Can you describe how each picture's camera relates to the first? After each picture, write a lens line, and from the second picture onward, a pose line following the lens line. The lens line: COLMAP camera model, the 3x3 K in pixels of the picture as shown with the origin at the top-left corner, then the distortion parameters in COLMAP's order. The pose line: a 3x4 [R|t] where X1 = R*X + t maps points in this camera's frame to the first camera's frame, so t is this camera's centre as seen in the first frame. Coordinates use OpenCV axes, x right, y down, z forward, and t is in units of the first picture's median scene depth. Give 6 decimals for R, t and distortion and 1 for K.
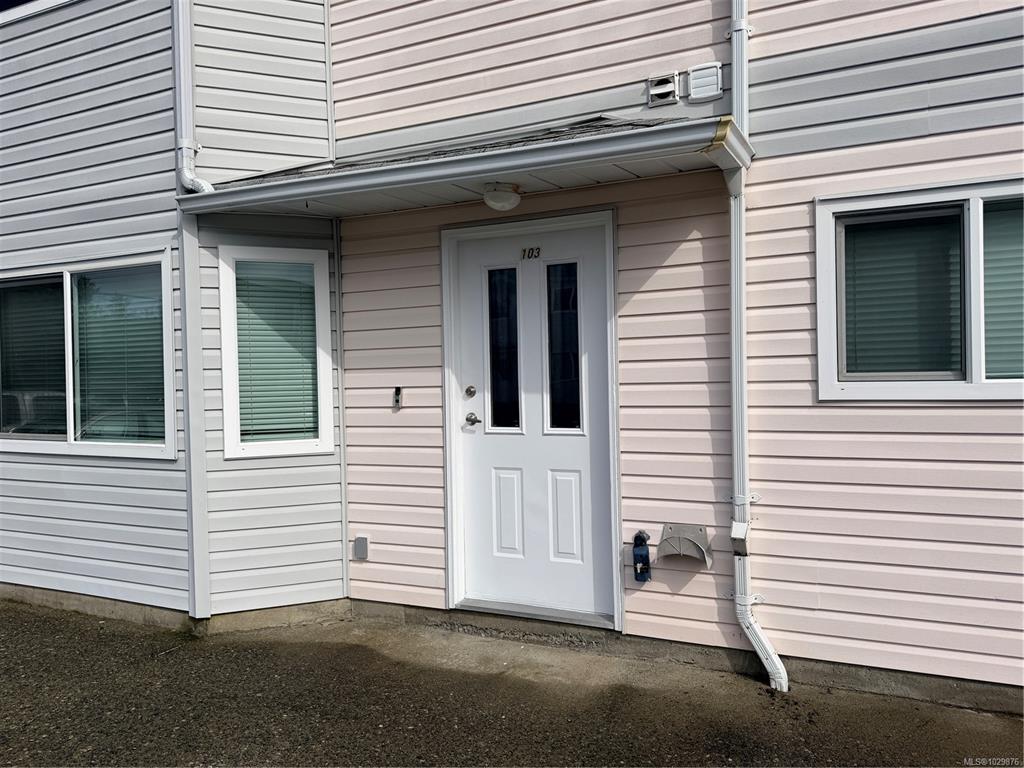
lens RADIAL K [[727.2, 0, 516.6], [0, 727.2, 384.8], [0, 0, 1]] dist [0.106608, -0.125565]
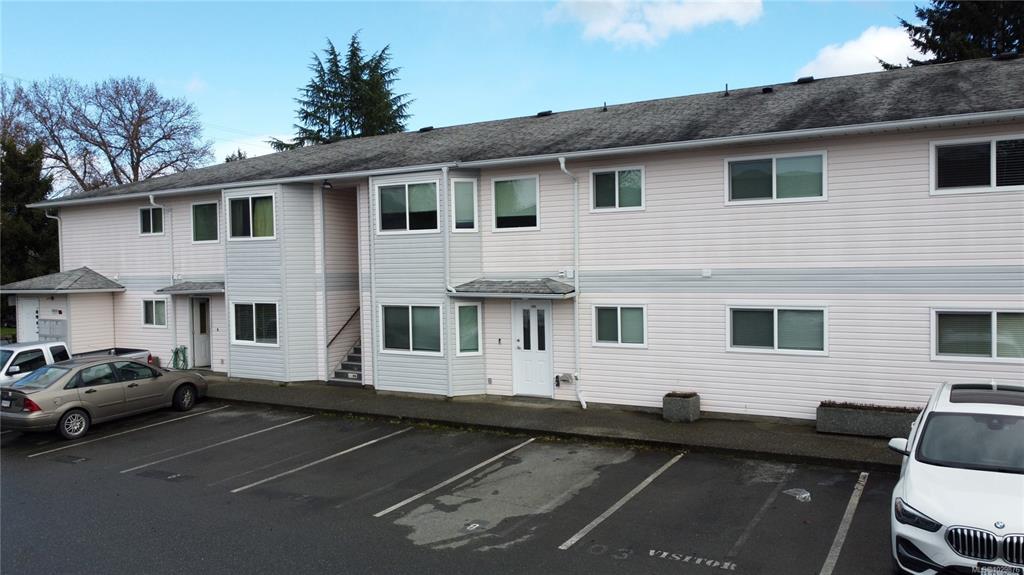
lens RADIAL K [[773.5, 0, 514.7], [0, 773.5, 289.3], [0, 0, 1]] dist [-0.002580, -0.004357]
pose [[0.996040, 0.003460, -0.088839, 0.287046], [-0.001657, 0.999791, 0.020359, -0.352807], [0.088890, -0.020131, 0.995838, -3.152184]]
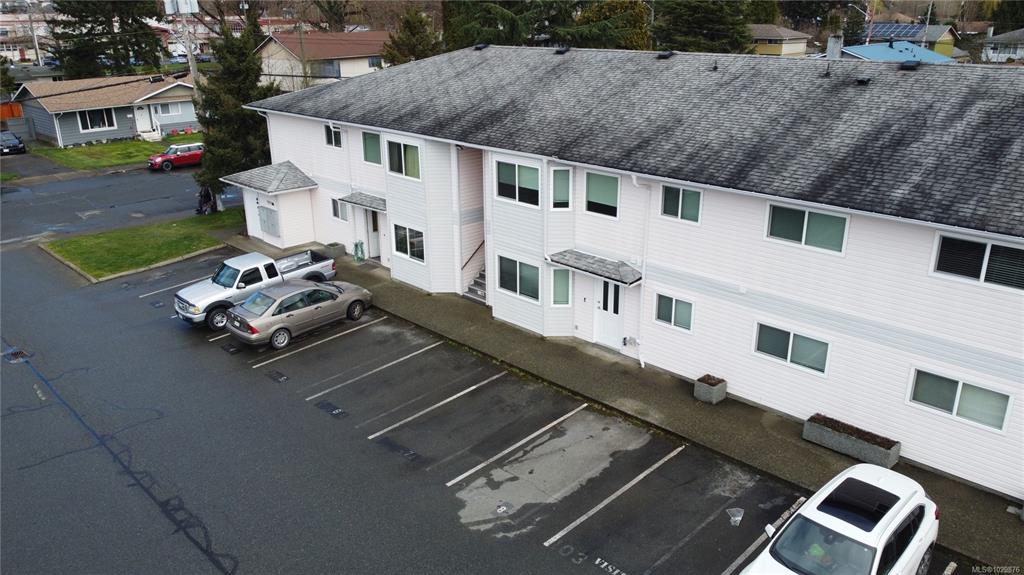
lens RADIAL K [[773.5, 0, 514.7], [0, 773.5, 289.3], [0, 0, 1]] dist [-0.002580, -0.004357]
pose [[0.938061, 0.129570, -0.321329, 1.058191], [-0.014208, 0.941045, 0.337982, -1.811577], [0.346178, -0.312482, 0.884599, -3.728037]]
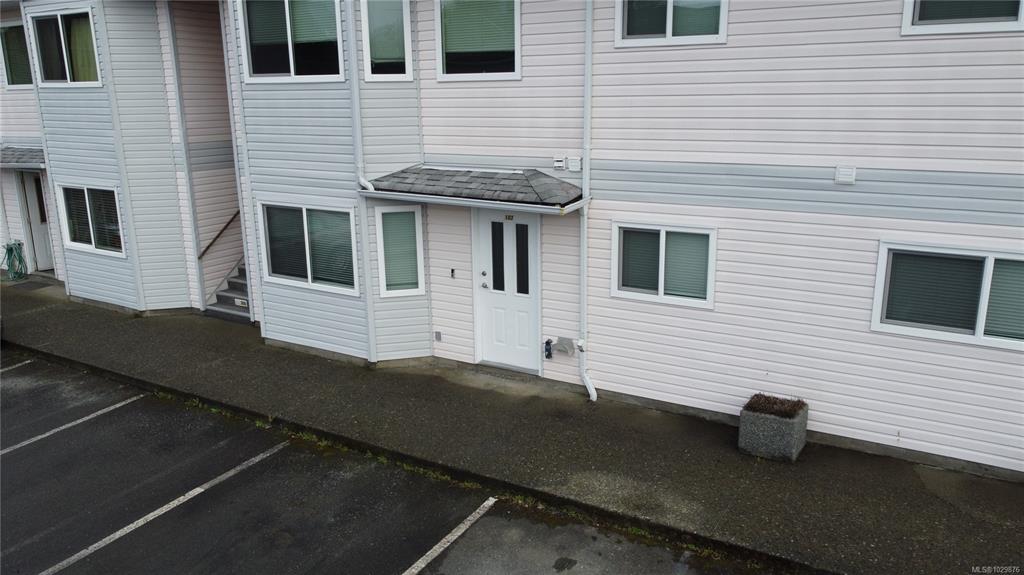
lens RADIAL K [[773.5, 0, 514.7], [0, 773.5, 289.3], [0, 0, 1]] dist [-0.002580, -0.004357]
pose [[0.993971, 0.033528, -0.104387, 0.288888], [-0.008061, 0.971867, 0.235392, -0.518602], [0.109342, -0.233132, 0.966278, -1.343794]]
